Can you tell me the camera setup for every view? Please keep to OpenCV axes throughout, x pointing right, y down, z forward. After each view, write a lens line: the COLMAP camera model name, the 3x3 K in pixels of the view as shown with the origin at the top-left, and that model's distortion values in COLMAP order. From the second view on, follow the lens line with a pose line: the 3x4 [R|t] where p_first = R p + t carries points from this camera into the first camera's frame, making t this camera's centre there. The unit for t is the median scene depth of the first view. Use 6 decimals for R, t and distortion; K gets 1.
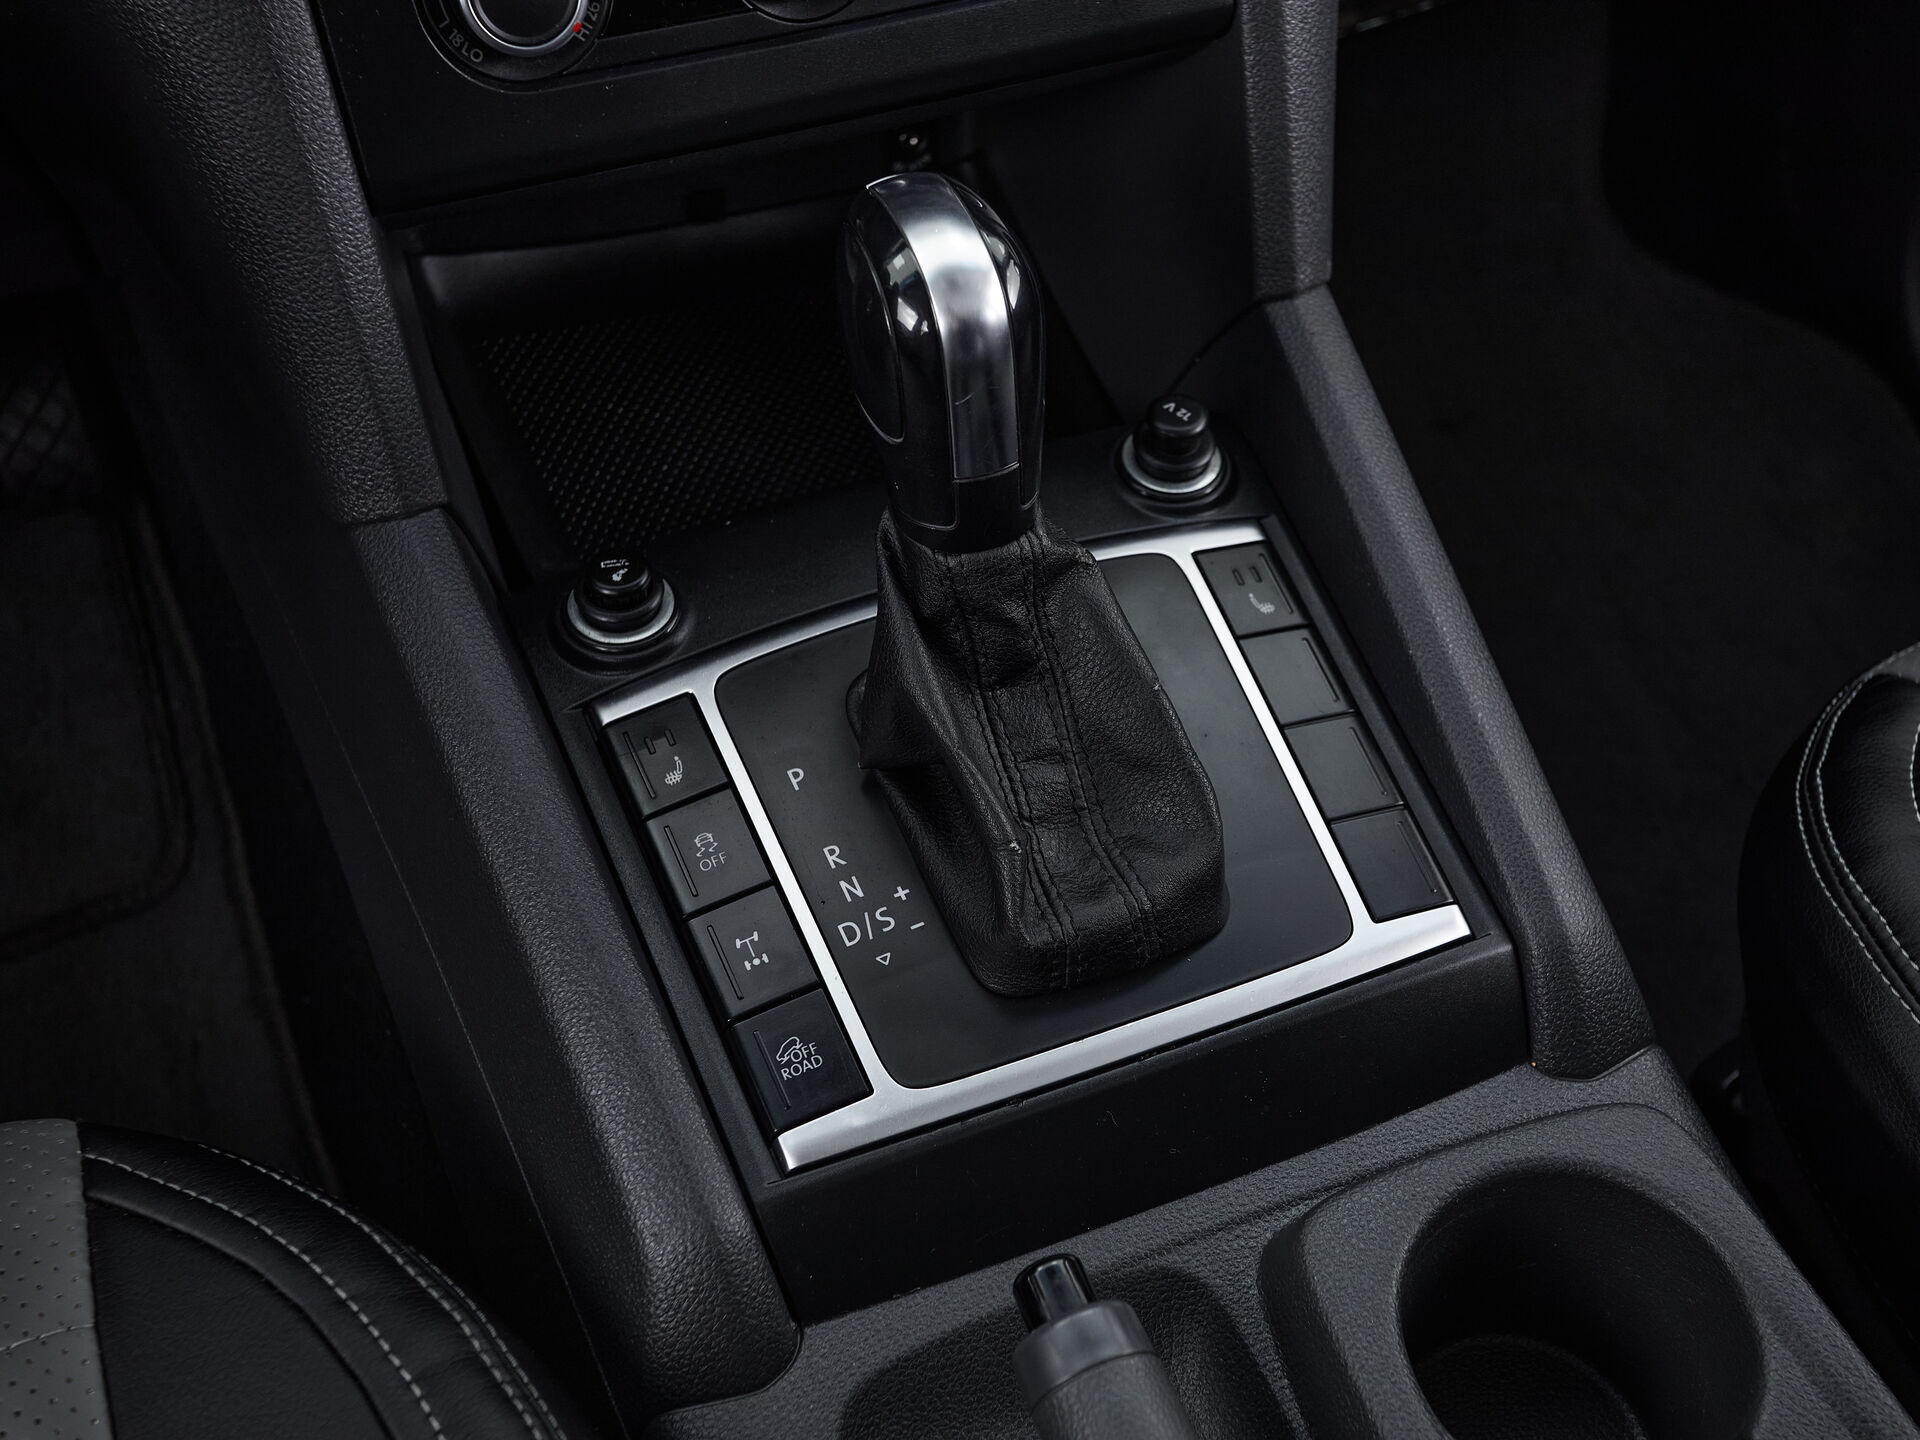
lens RADIAL K [[2309.1, 0, 977.0], [0, 2309.1, 711.3], [0, 0, 1]] dist [0.038564, 0.000000]
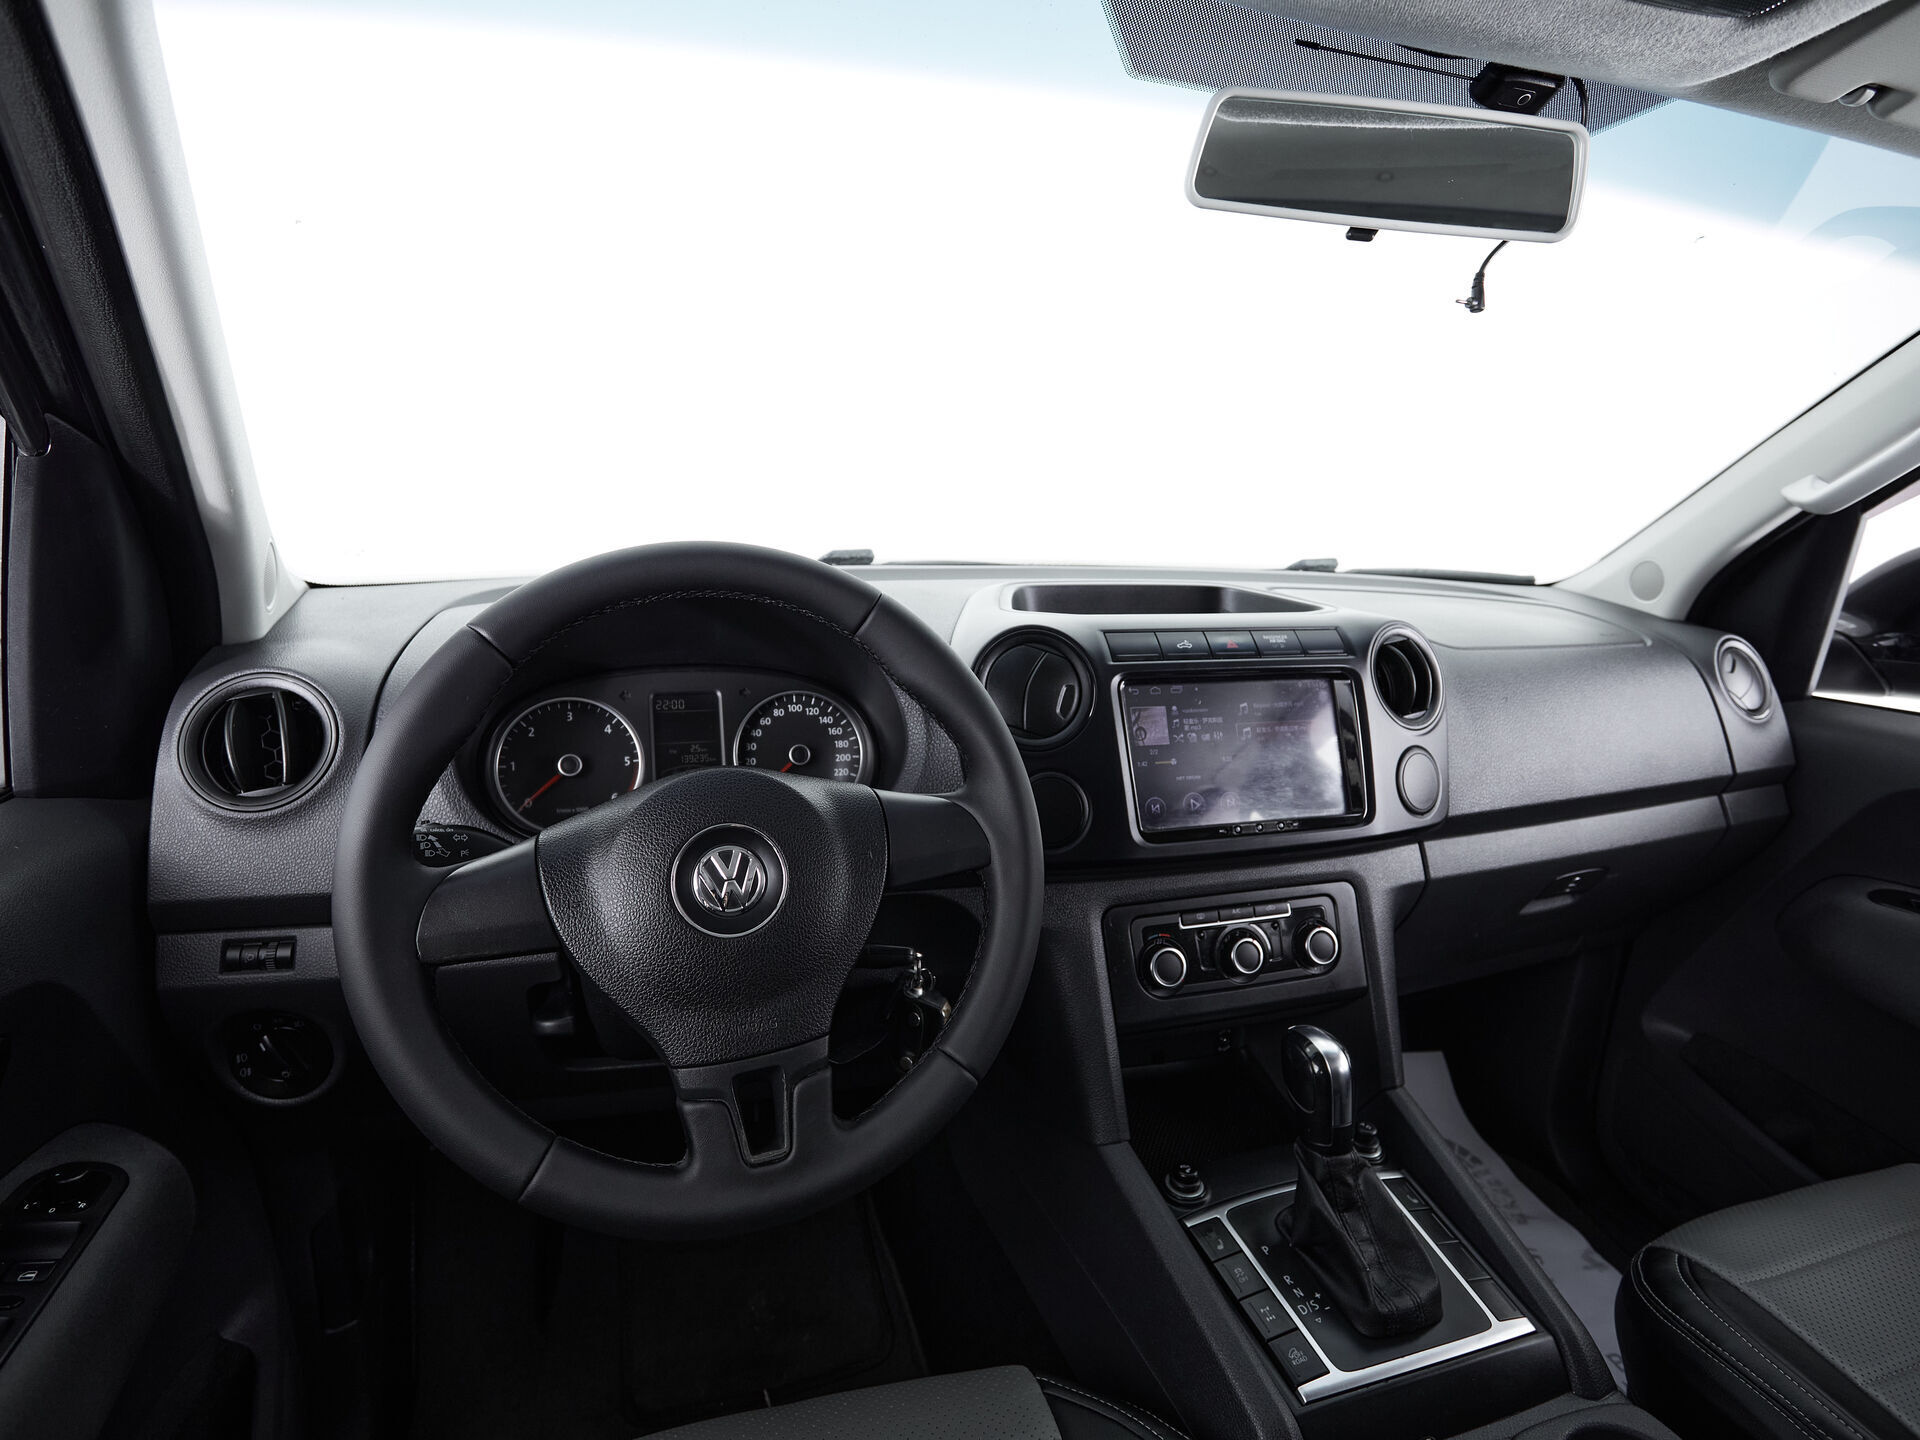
lens RADIAL K [[1010.5, 0, 950.3], [0, 1010.5, 719.5], [0, 0, 1]] dist [0.005159, -0.005100]
pose [[0.997166, 0.017144, -0.073256, -0.386766], [-0.056145, 0.817710, -0.572885, 0.230422], [0.050081, 0.575374, 0.816355, -0.376824]]
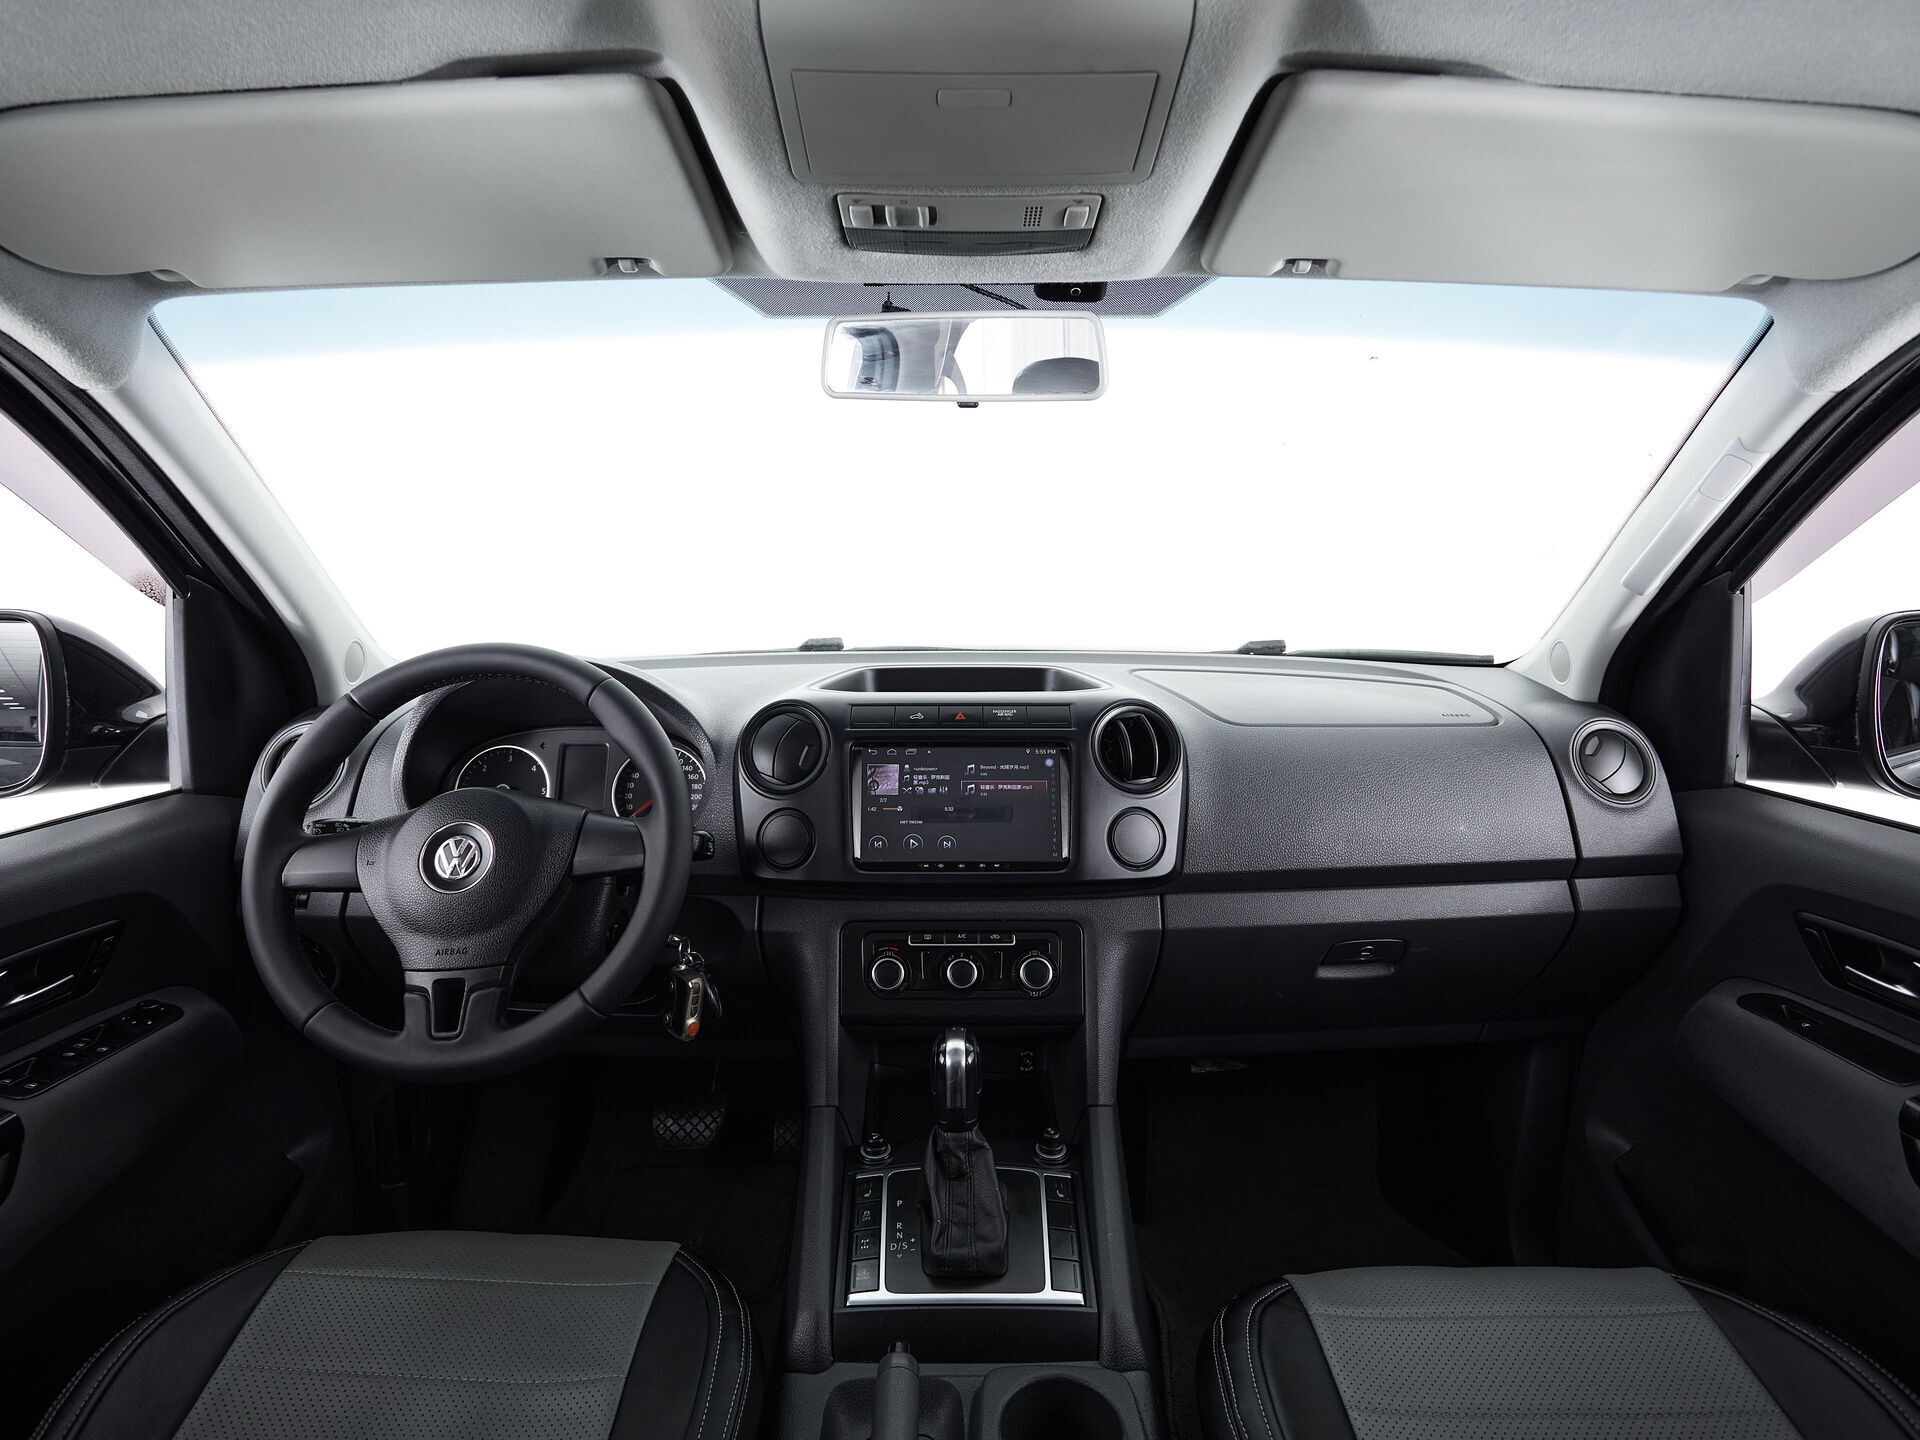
lens RADIAL K [[1010.5, 0, 954.7], [0, 1010.5, 720.2], [0, 0, 1]] dist [0.005159, -0.005100]
pose [[0.921899, 0.028017, -0.386417, 0.568639], [-0.266074, 0.770761, -0.578906, 0.330914], [0.281615, 0.636508, 0.718018, -0.515748]]
